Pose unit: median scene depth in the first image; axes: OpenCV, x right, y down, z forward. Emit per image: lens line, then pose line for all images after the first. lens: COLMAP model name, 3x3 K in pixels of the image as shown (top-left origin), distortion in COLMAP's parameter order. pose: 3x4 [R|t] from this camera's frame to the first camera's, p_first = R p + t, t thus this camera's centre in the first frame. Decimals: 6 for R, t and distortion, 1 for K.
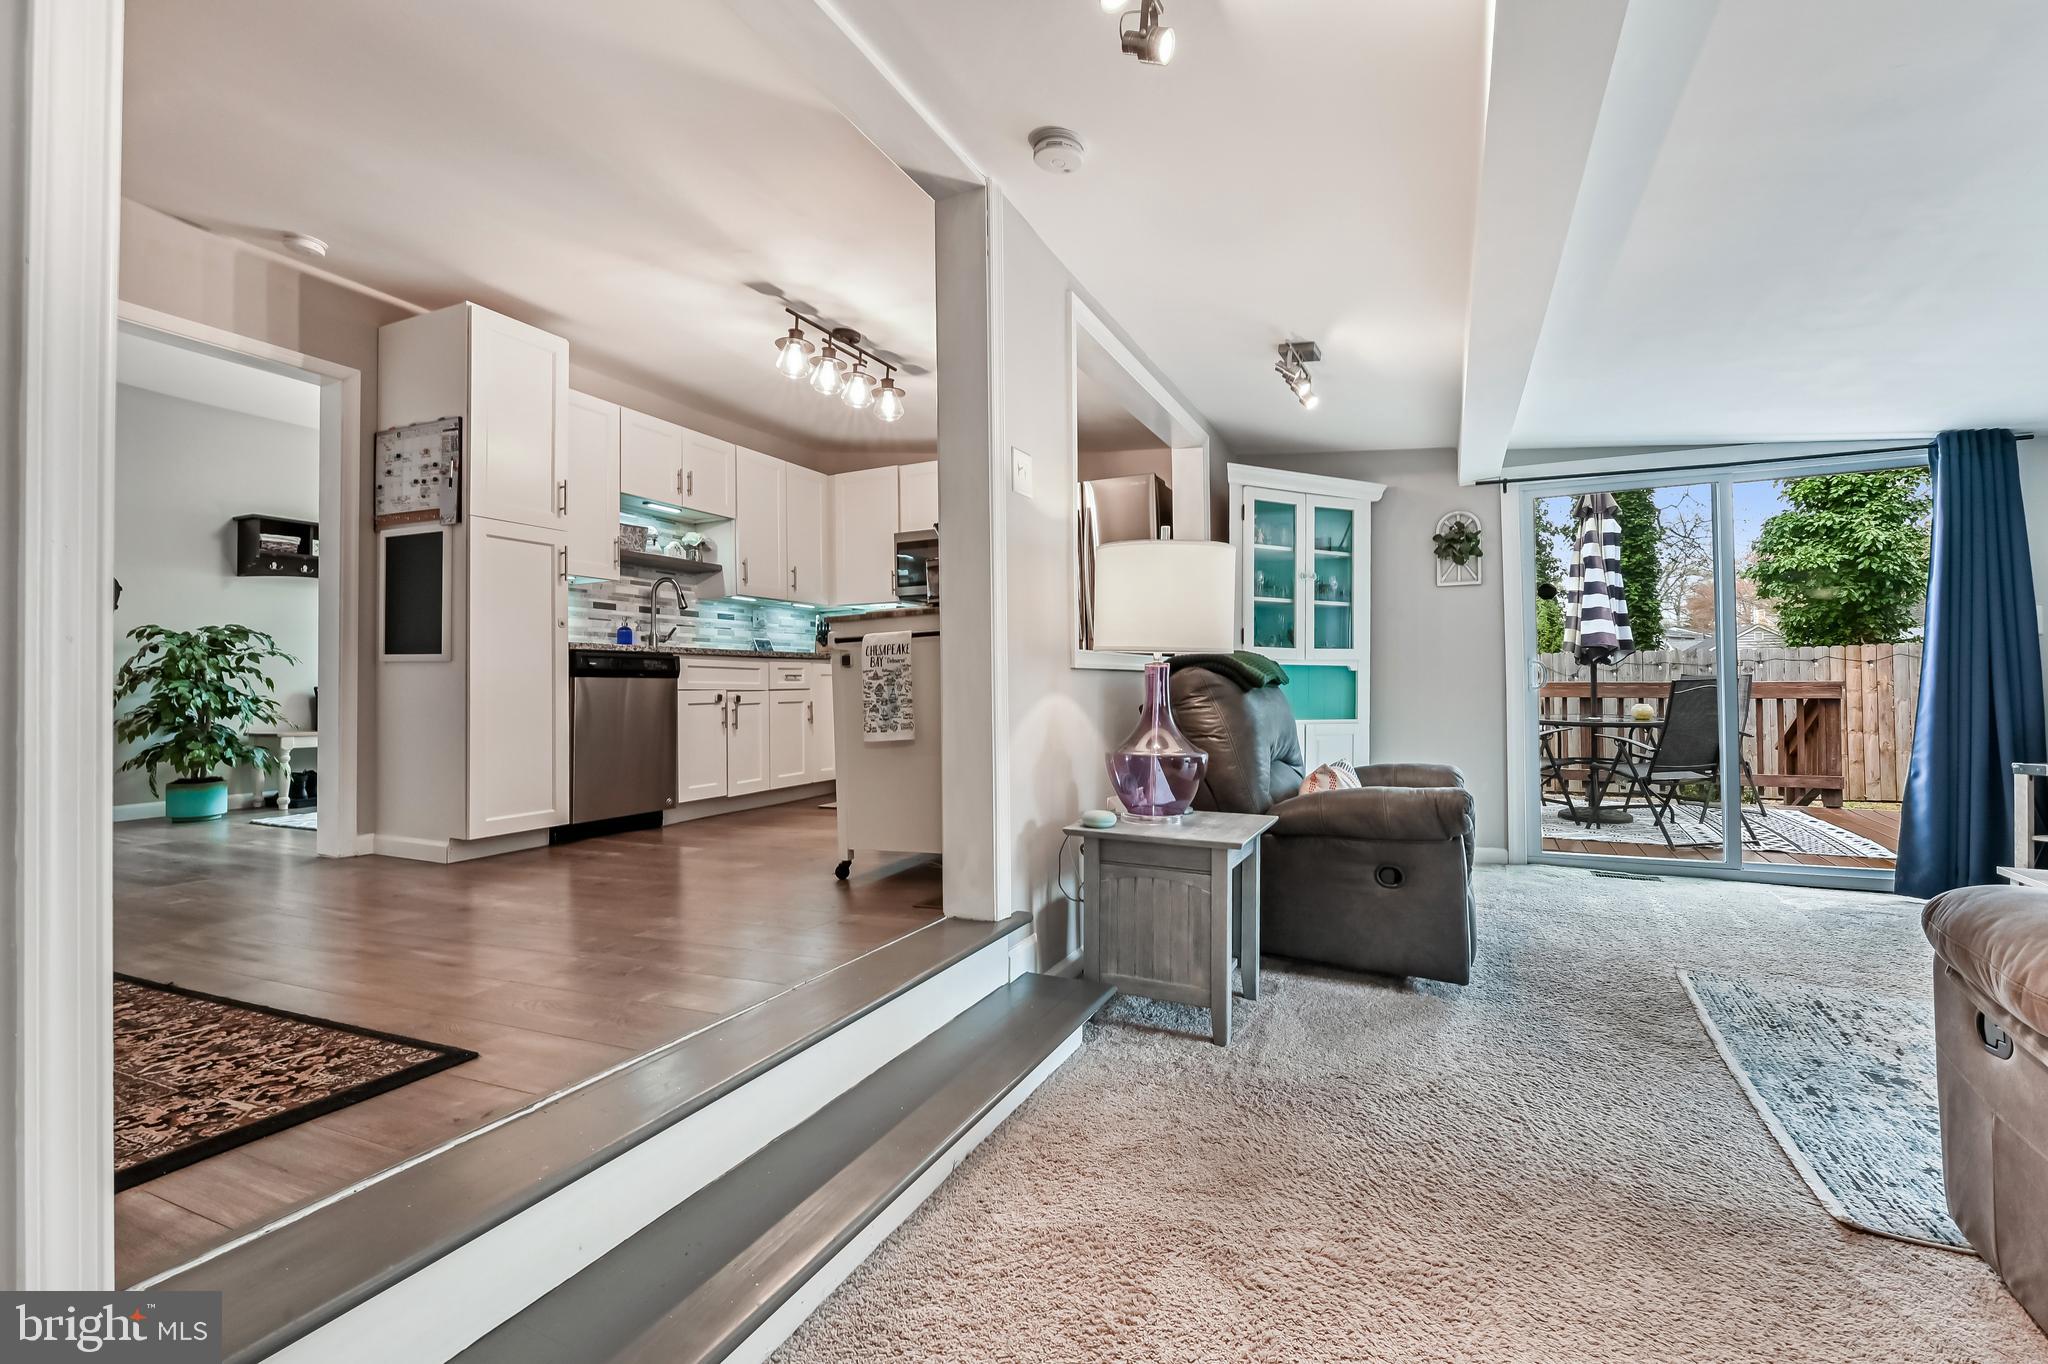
lens RADIAL K [[893.9, 0, 1027.6], [0, 893.9, 675.0], [0, 0, 1]] dist [-0.007220, -0.000657]
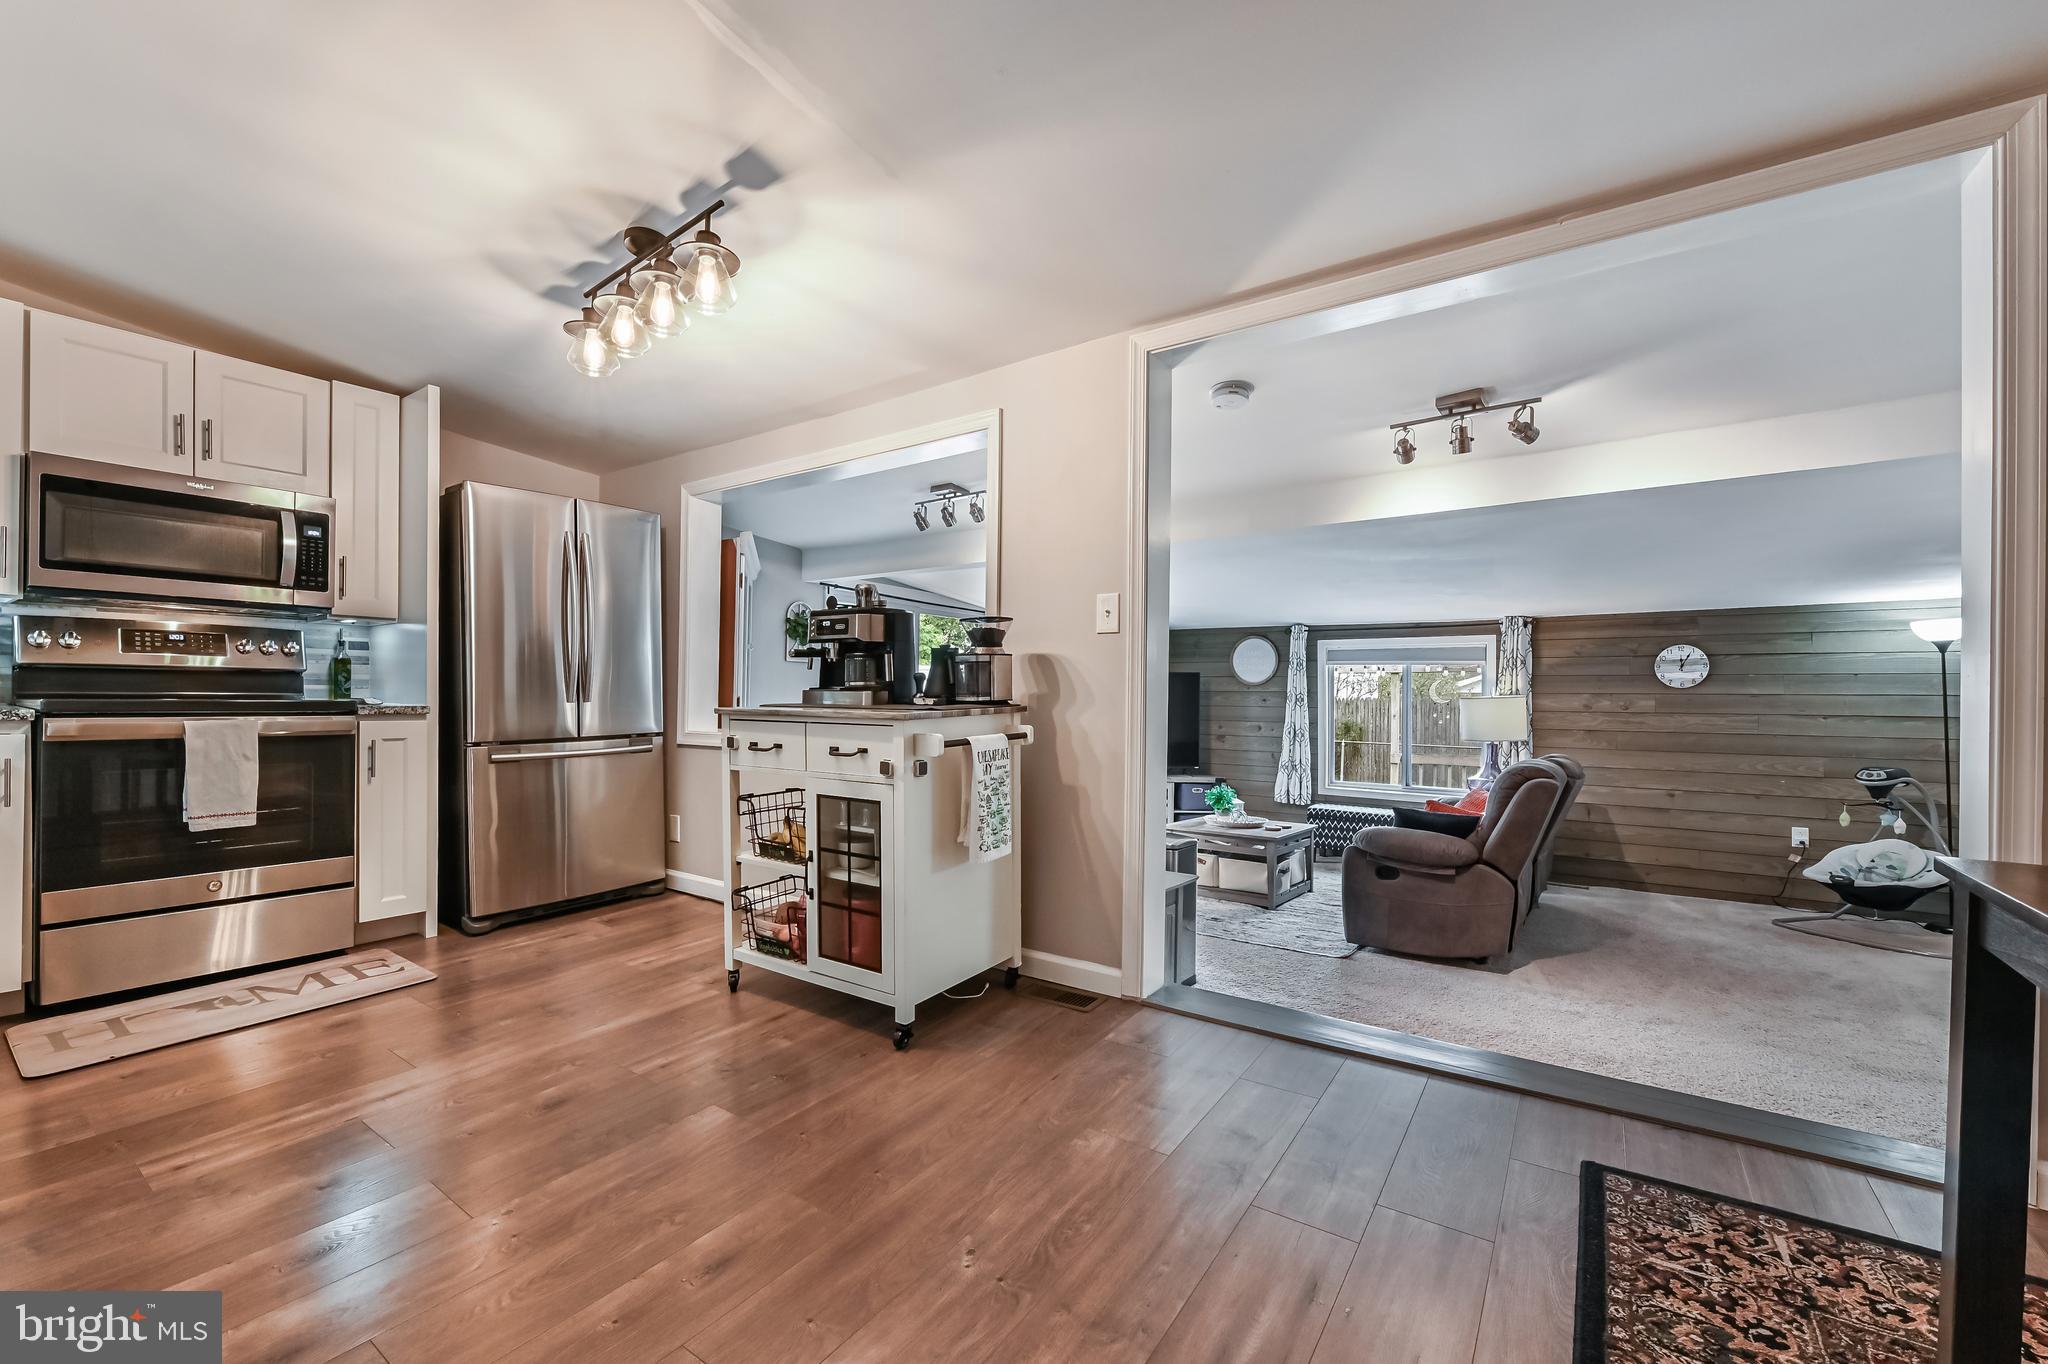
lens RADIAL K [[830.0, 0, 1018.5], [0, 830.0, 697.3], [0, 0, 1]] dist [-0.009930, 0.000110]
pose [[0.168718, 0.014214, 0.985562, -0.598475], [-0.025809, 0.999617, -0.009998, -0.048364], [-0.985326, -0.023750, 0.169020, 0.516475]]
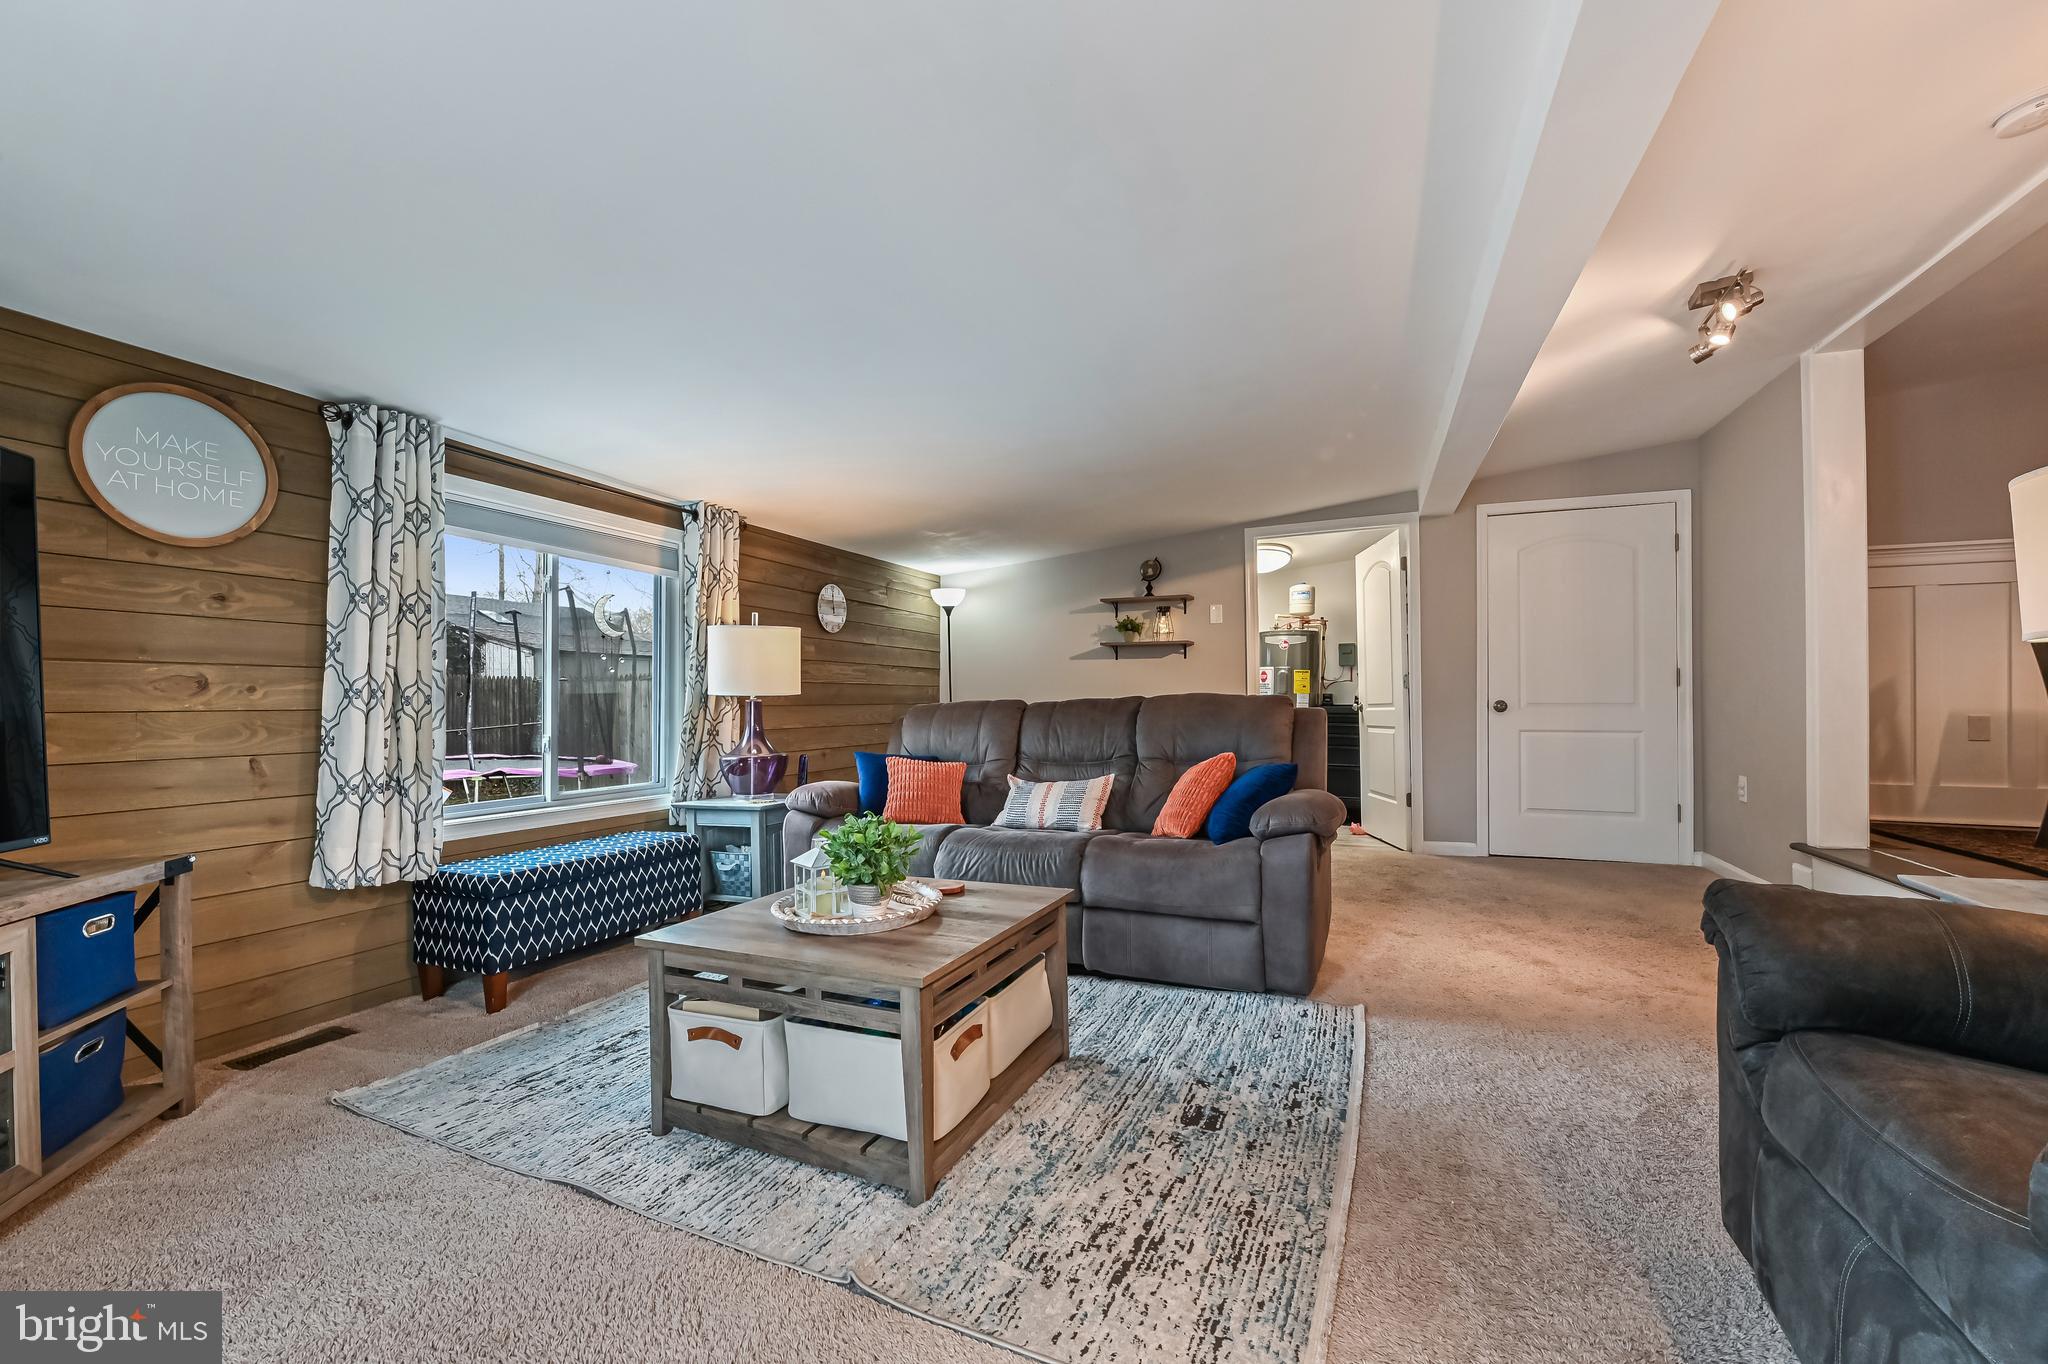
lens RADIAL K [[817.5, 0, 1028.0], [0, 817.5, 699.5], [0, 0, 1]] dist [-0.009893, -0.000125]
pose [[-0.998731, 0.020119, -0.046161, 0.531608], [0.020773, 0.999690, -0.013729, 0.006952], [0.045870, -0.014671, -0.998840, 0.834755]]
